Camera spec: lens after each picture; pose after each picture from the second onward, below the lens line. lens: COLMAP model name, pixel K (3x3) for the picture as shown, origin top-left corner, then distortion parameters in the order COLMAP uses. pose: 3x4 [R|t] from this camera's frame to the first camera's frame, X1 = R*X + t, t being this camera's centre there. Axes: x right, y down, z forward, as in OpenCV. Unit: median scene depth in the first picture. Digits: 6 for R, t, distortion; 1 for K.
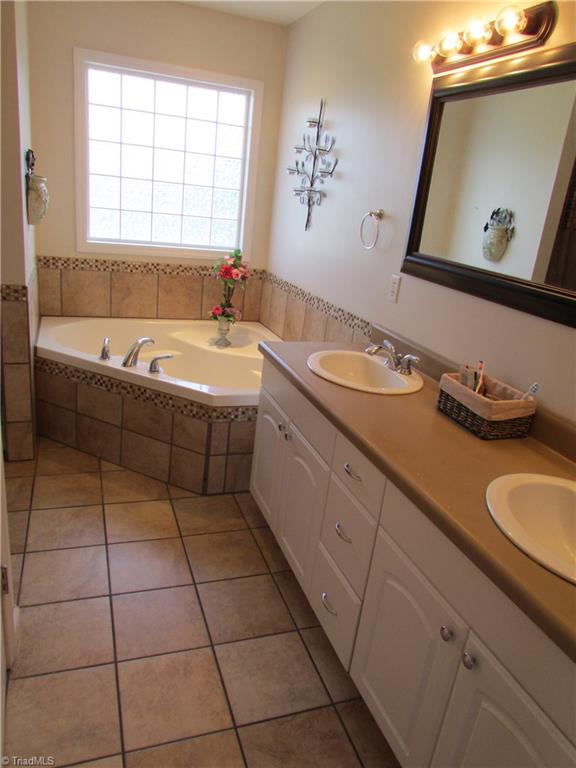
lens RADIAL K [[550.3, 0, 282.9], [0, 550.3, 380.2], [0, 0, 1]] dist [-0.017144, -0.003632]
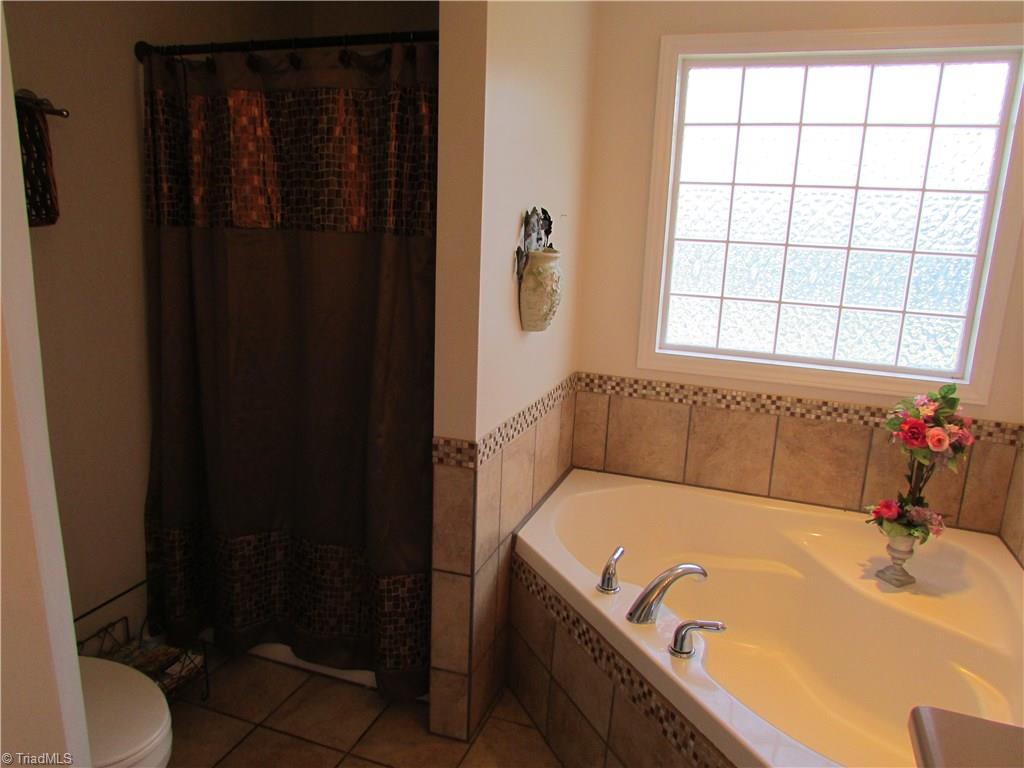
lens RADIAL K [[733.8, 0, 519.7], [0, 733.8, 385.0], [0, 0, 1]] dist [-0.017144, -0.003632]
pose [[0.769030, 0.071517, -0.635200, 0.027371], [-0.167526, 0.981537, -0.092311, -0.121683], [0.616870, 0.177402, 0.766812, 0.319369]]
